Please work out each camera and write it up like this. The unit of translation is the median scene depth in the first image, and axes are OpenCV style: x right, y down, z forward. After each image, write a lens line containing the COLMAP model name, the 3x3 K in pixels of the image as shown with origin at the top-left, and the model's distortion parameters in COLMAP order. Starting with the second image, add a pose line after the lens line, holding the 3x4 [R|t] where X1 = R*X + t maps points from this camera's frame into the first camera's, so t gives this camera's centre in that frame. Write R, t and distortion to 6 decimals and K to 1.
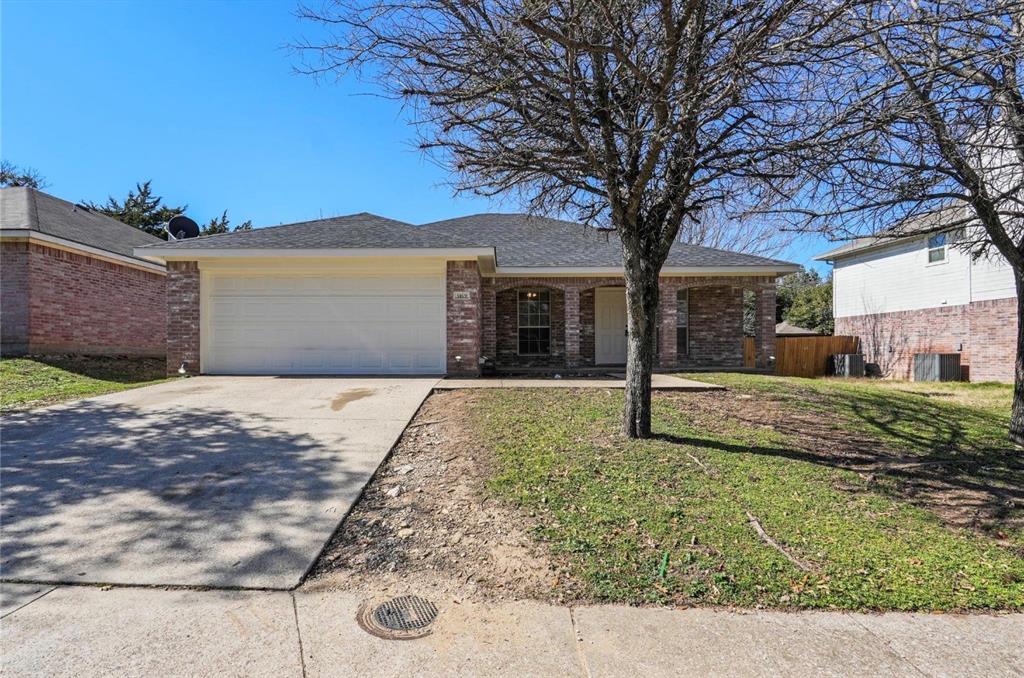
lens RADIAL K [[478.6, 0, 511.4], [0, 478.6, 347.9], [0, 0, 1]] dist [-0.001810, -0.000133]
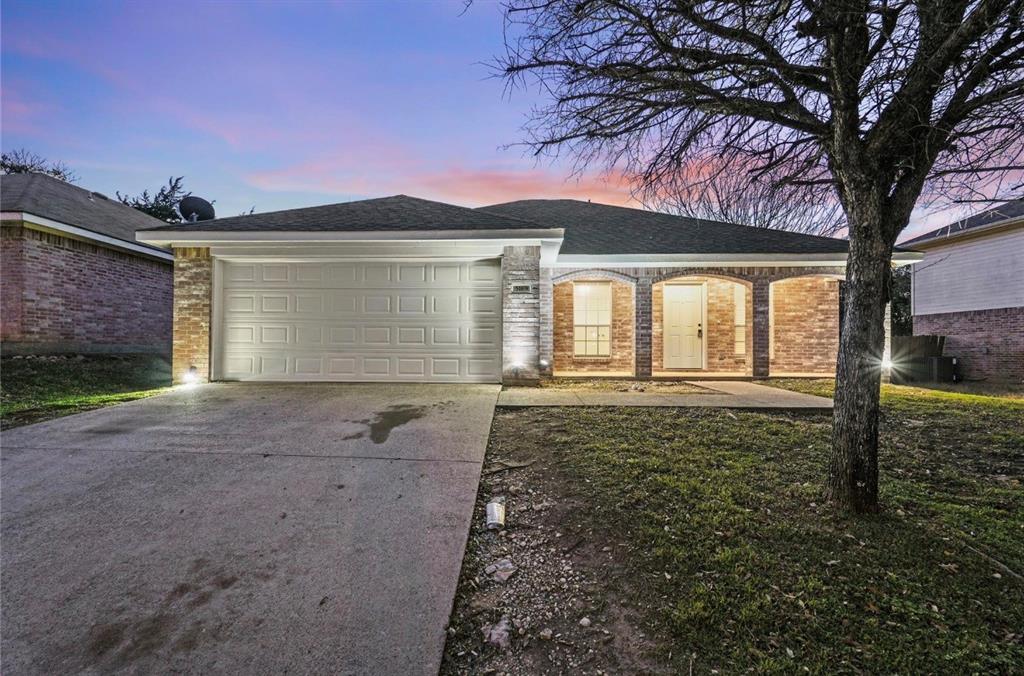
lens RADIAL K [[478.6, 0, 515.2], [0, 478.6, 336.7], [0, 0, 1]] dist [-0.001810, -0.000133]
pose [[0.999311, 0.005712, -0.036680, -0.072815], [-0.006192, 0.999897, -0.012982, -0.013243], [0.036602, 0.013200, 0.999243, 0.152419]]
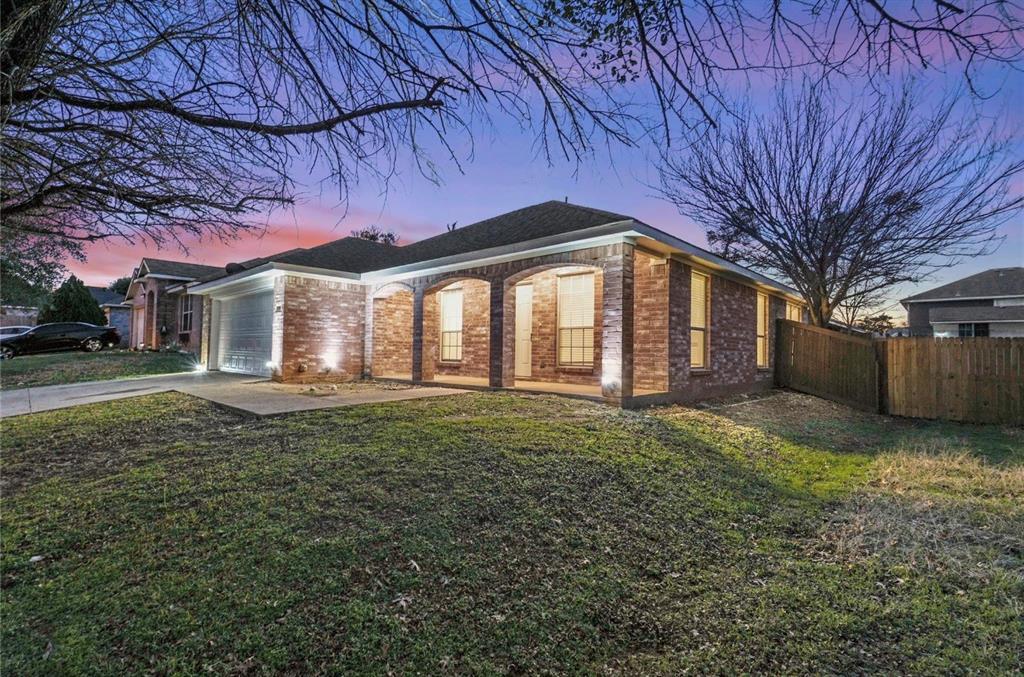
lens RADIAL K [[478.6, 0, 511.2], [0, 478.6, 336.8], [0, 0, 1]] dist [-0.001810, -0.000133]
pose [[0.721402, -0.006773, -0.692484, 0.914914], [-0.001372, 0.999936, -0.011209, -0.027822], [0.692516, 0.009037, 0.721346, 0.505201]]
